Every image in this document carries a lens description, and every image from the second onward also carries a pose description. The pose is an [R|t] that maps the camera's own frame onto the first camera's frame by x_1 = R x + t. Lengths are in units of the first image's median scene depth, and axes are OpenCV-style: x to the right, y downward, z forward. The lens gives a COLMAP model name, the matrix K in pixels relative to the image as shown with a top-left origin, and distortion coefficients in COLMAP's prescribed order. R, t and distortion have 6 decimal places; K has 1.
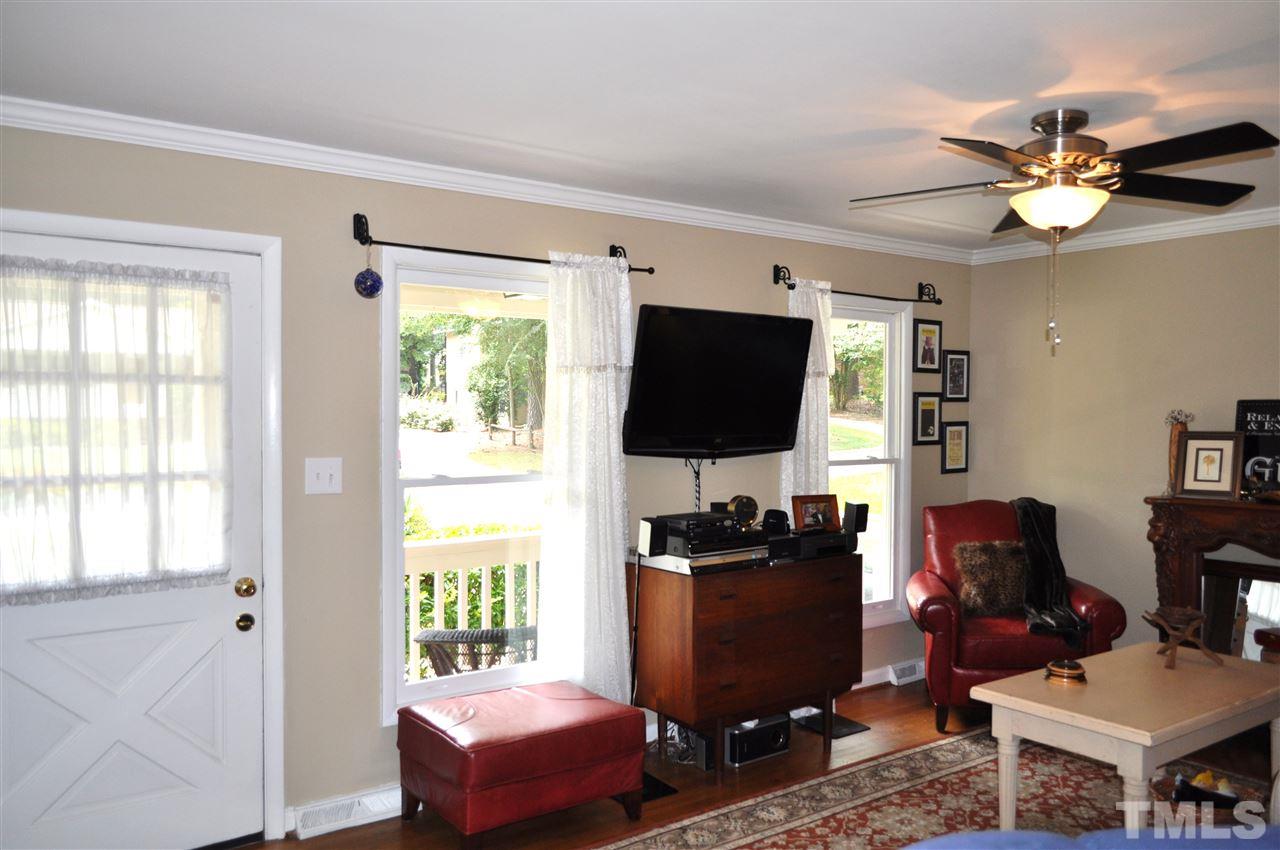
lens RADIAL K [[991.5, 0, 642.1], [0, 991.5, 427.1], [0, 0, 1]] dist [-0.011203, 0.000836]
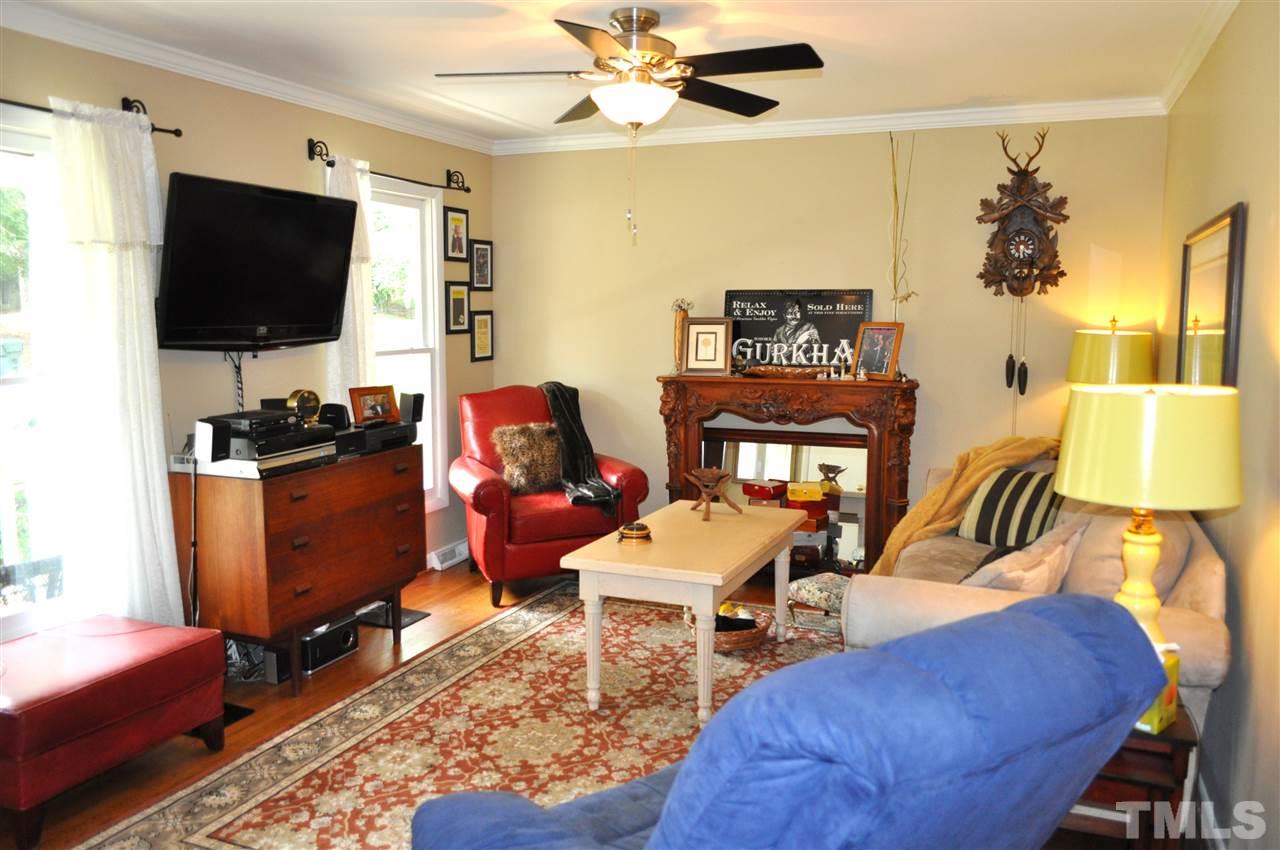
lens RADIAL K [[991.5, 0, 642.1], [0, 991.5, 427.1], [0, 0, 1]] dist [-0.011203, 0.000836]
pose [[0.856412, -0.063298, 0.512398, -0.102735], [0.008424, 0.994037, 0.108717, 0.005677], [-0.516224, -0.088790, 0.851838, 0.043839]]
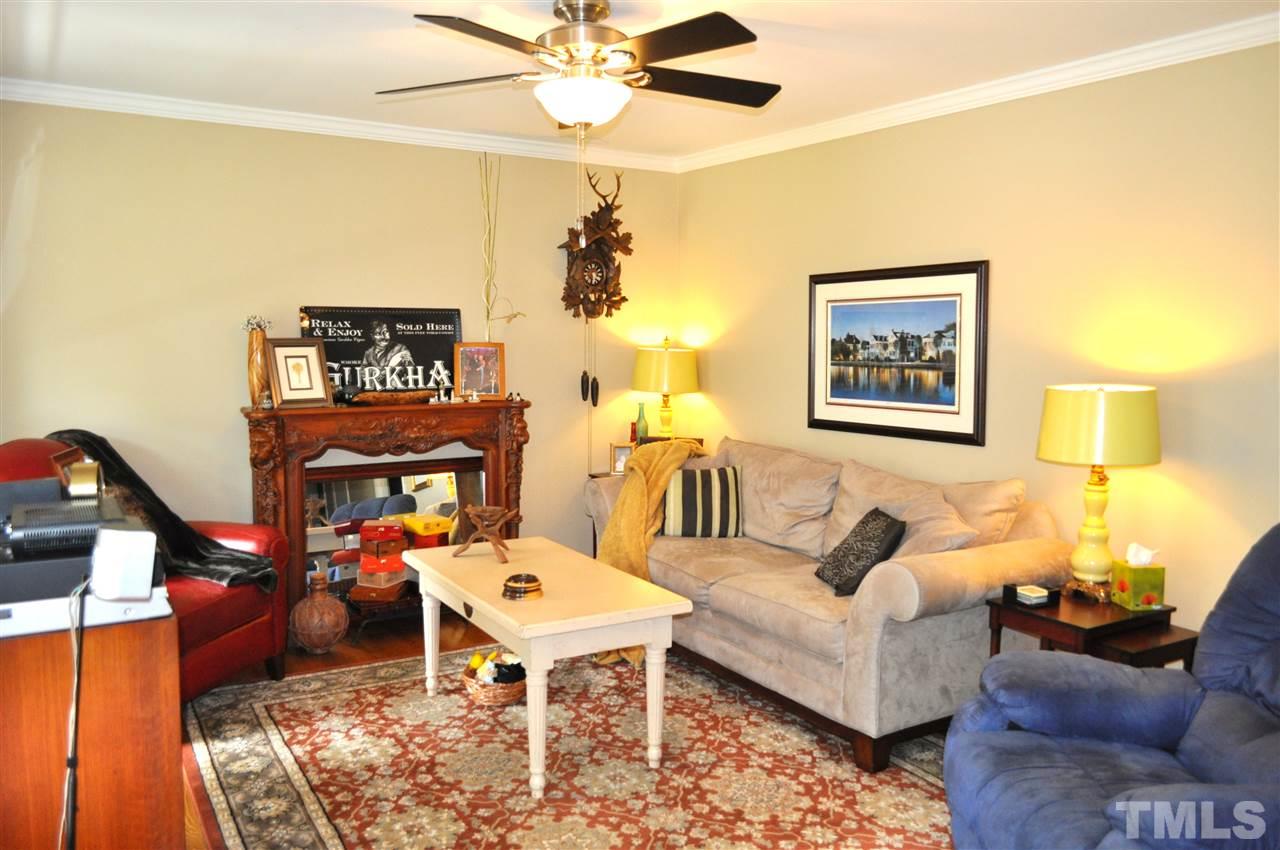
lens RADIAL K [[991.5, 0, 642.1], [0, 991.5, 427.1], [0, 0, 1]] dist [-0.011203, 0.000836]
pose [[0.088456, -0.098391, 0.991209, -0.407337], [0.006946, 0.995146, 0.098162, -0.002100], [-0.996056, -0.001798, 0.088710, 0.636139]]
